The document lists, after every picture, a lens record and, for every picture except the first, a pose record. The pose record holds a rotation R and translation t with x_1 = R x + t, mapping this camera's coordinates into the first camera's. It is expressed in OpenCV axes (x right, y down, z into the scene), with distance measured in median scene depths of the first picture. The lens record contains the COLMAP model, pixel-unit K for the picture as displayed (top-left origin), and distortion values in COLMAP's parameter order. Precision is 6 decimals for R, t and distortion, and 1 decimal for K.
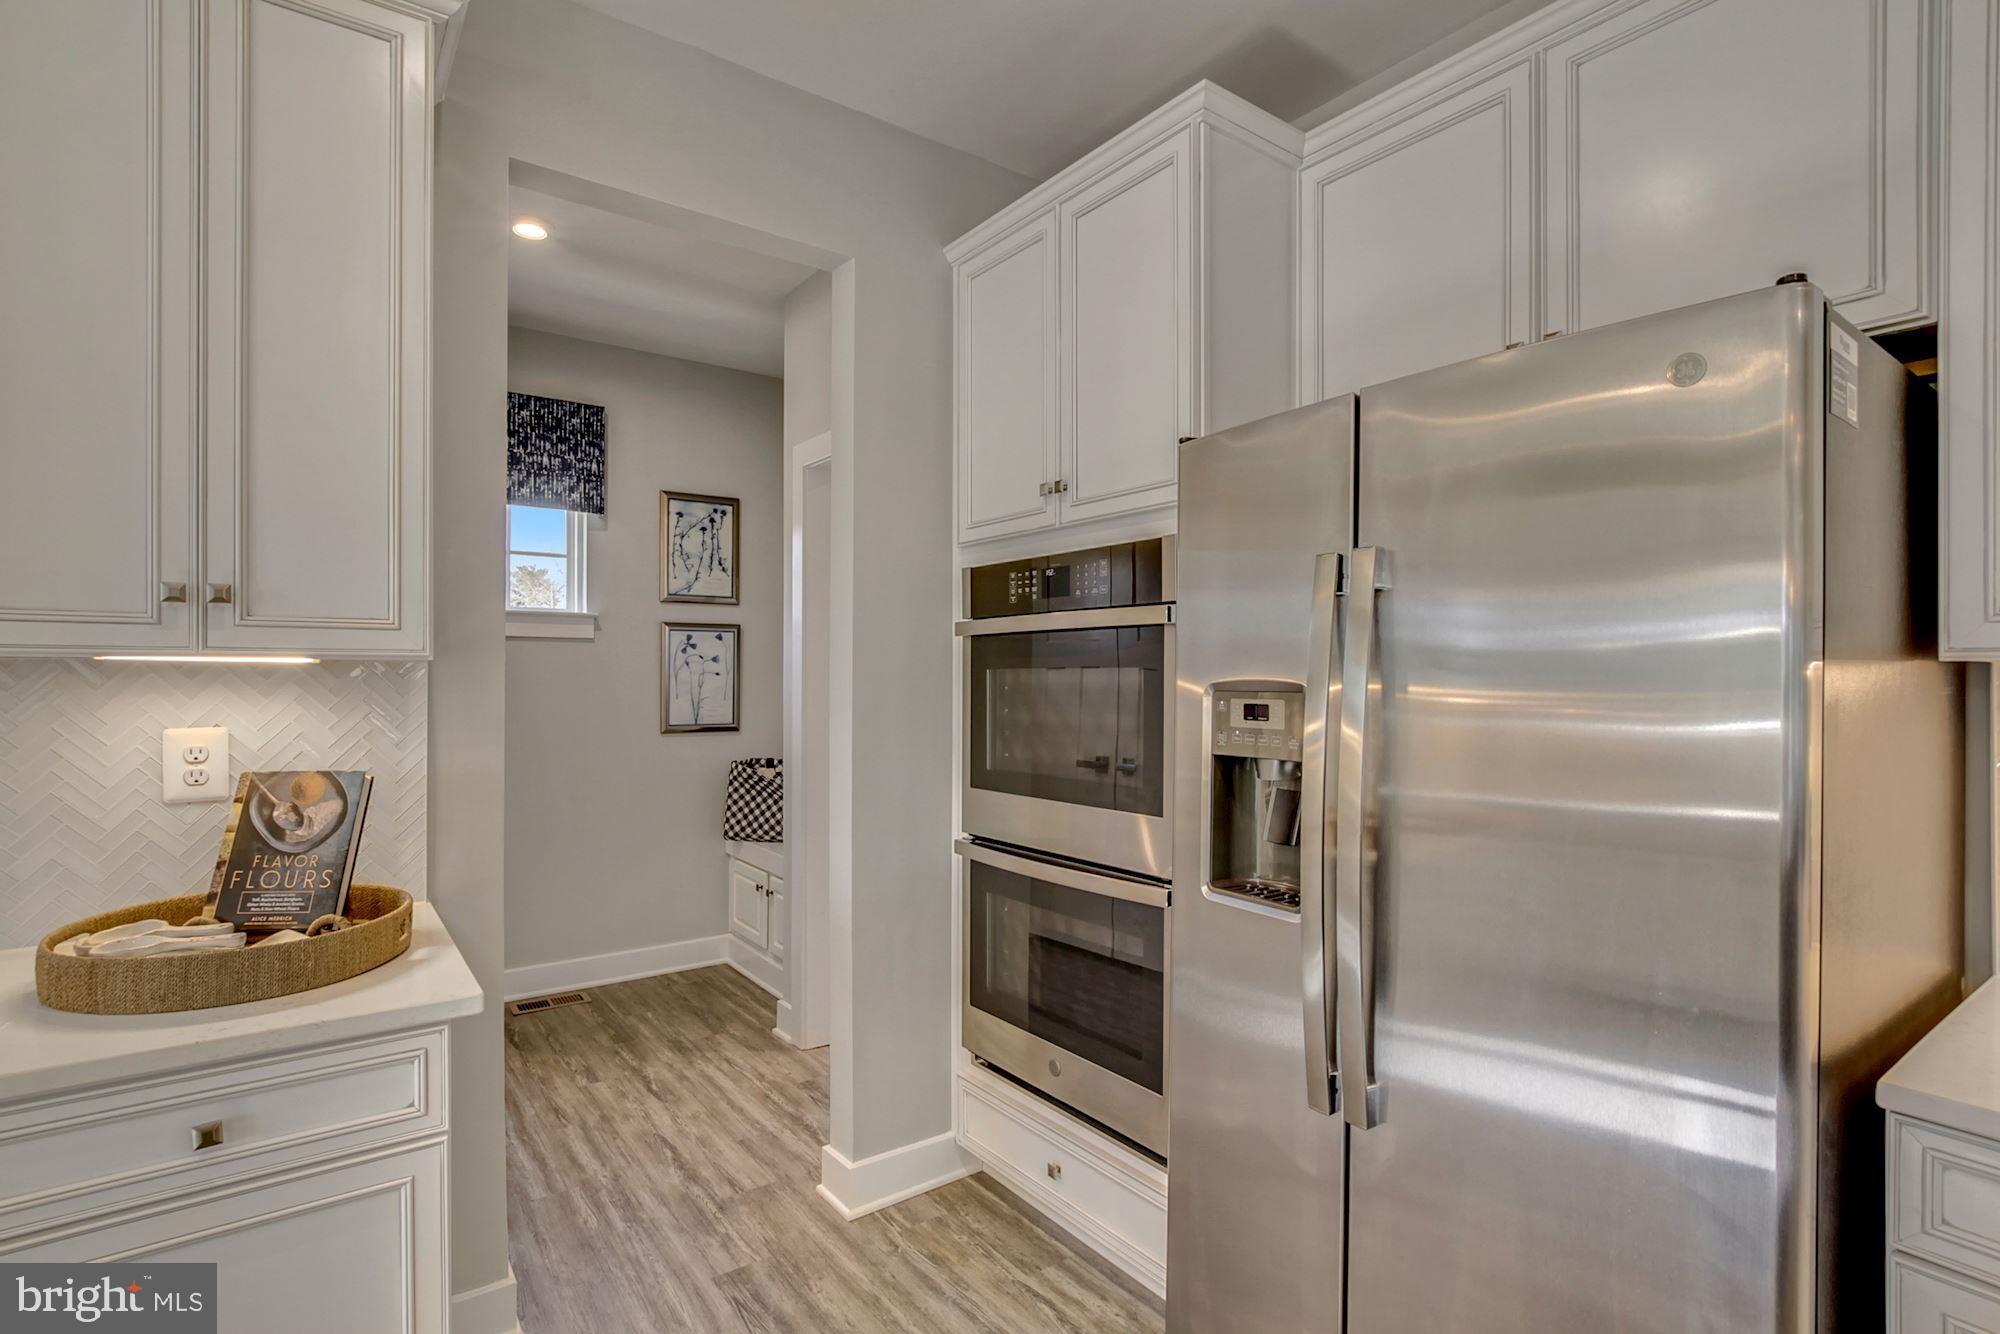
lens RADIAL K [[975.0, 0, 1000.0], [0, 975.0, 667.0], [0, 0, 1]] dist [-0.013203, -0.000268]
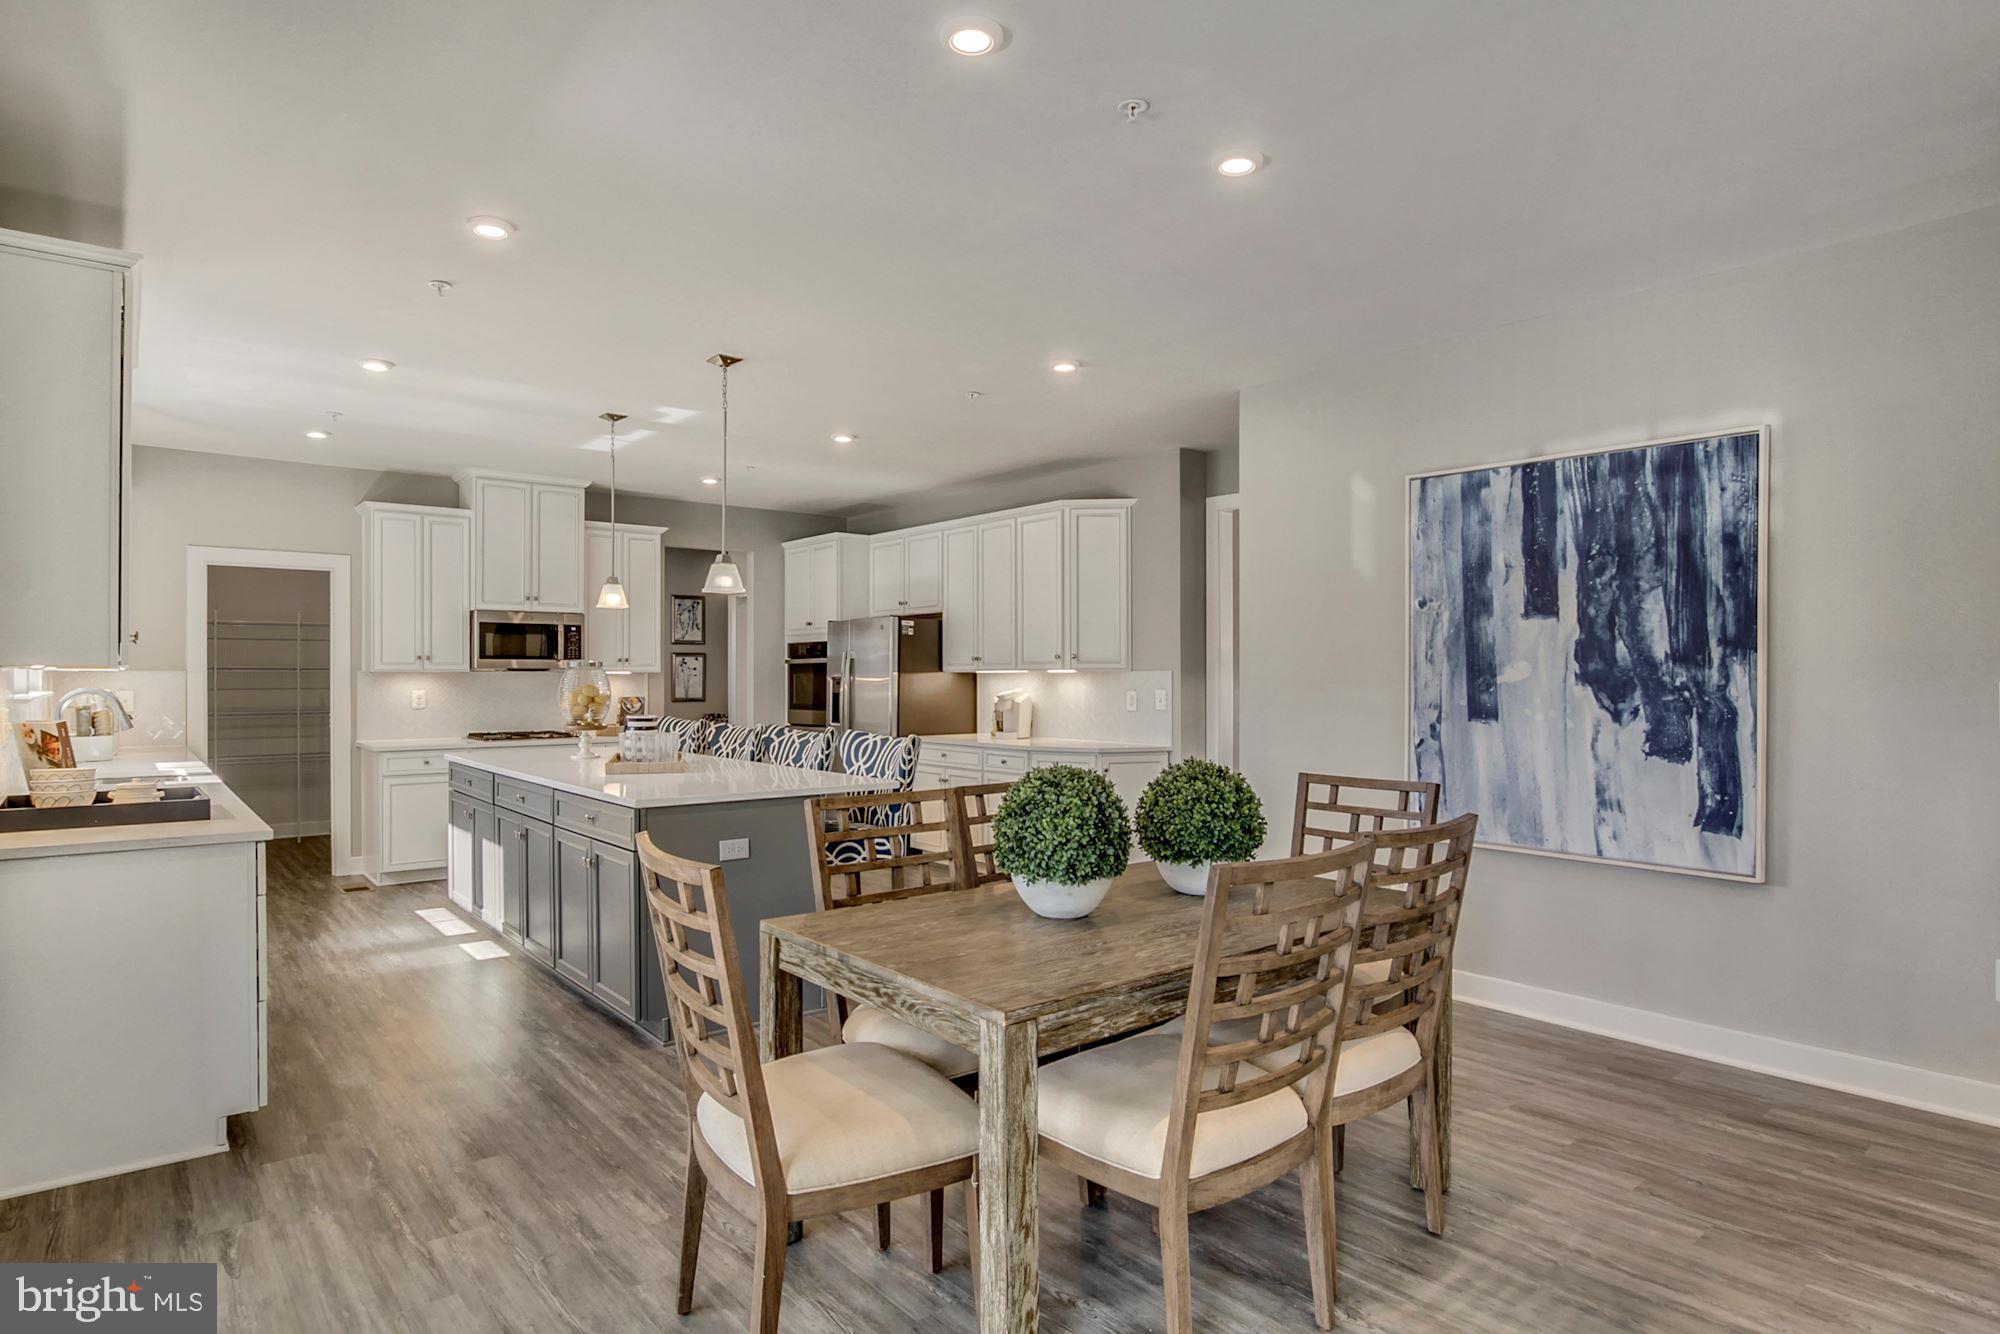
lens RADIAL K [[1076.8, 0, 1000.0], [0, 1076.8, 667.0], [0, 0, 1]] dist [-0.024327, 0.000040]
pose [[0.998359, 0.000117, 0.057265, 0.463120], [-0.000046, 0.999999, -0.001239, -0.016647], [-0.057265, 0.001234, 0.998358, -2.618887]]
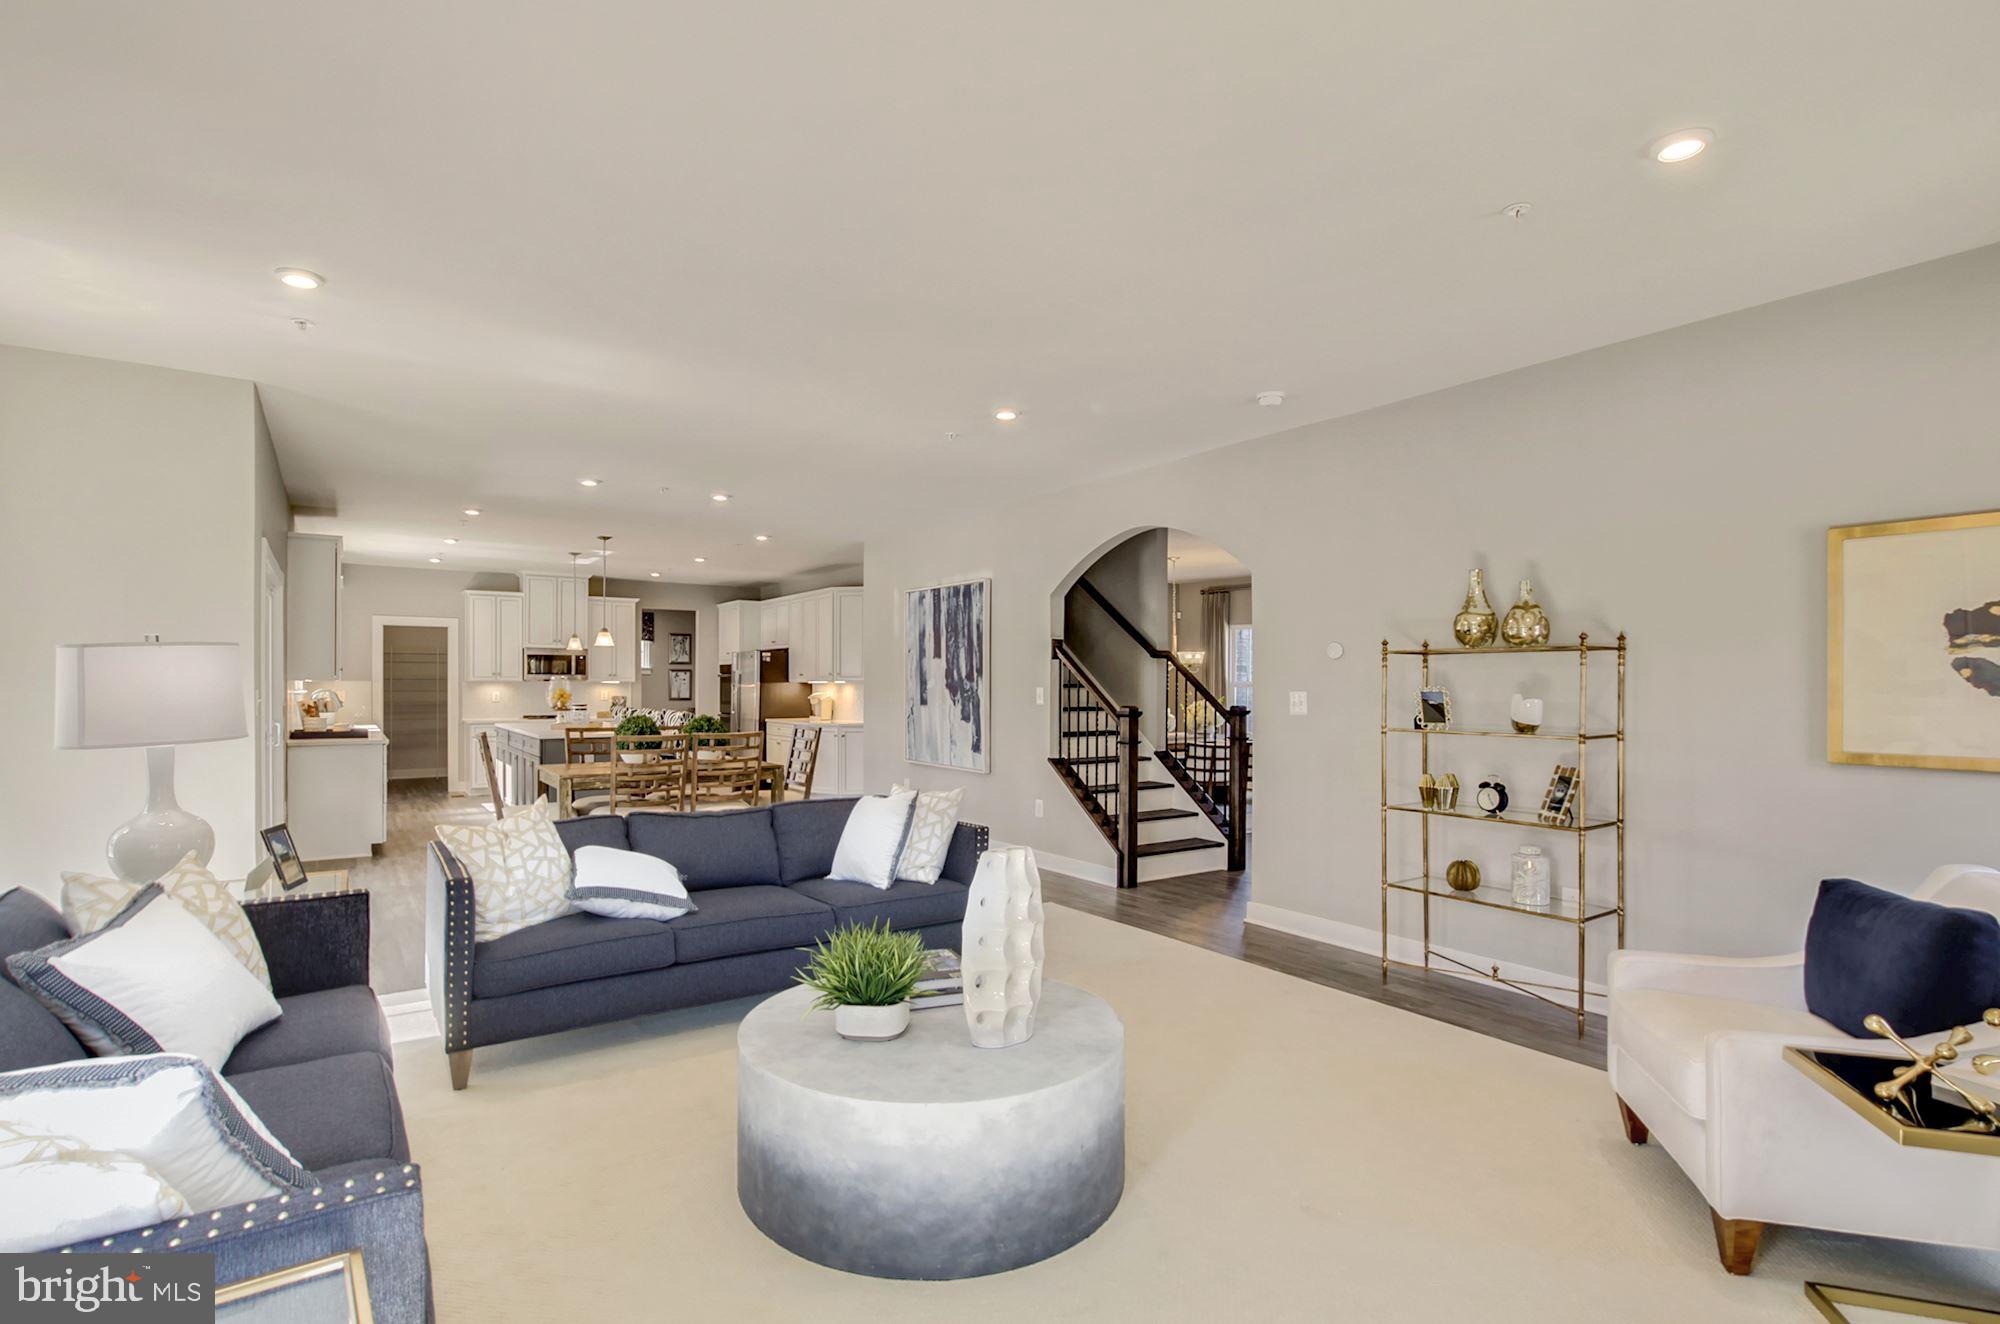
lens RADIAL K [[963.6, 0, 994.9], [0, 963.6, 673.0], [0, 0, 1]] dist [-0.001204, -0.000040]
pose [[0.999076, 0.001912, -0.042927, 1.723096], [-0.002143, 0.999983, -0.005345, -0.028948], [0.042916, 0.005432, 0.999064, -4.284524]]
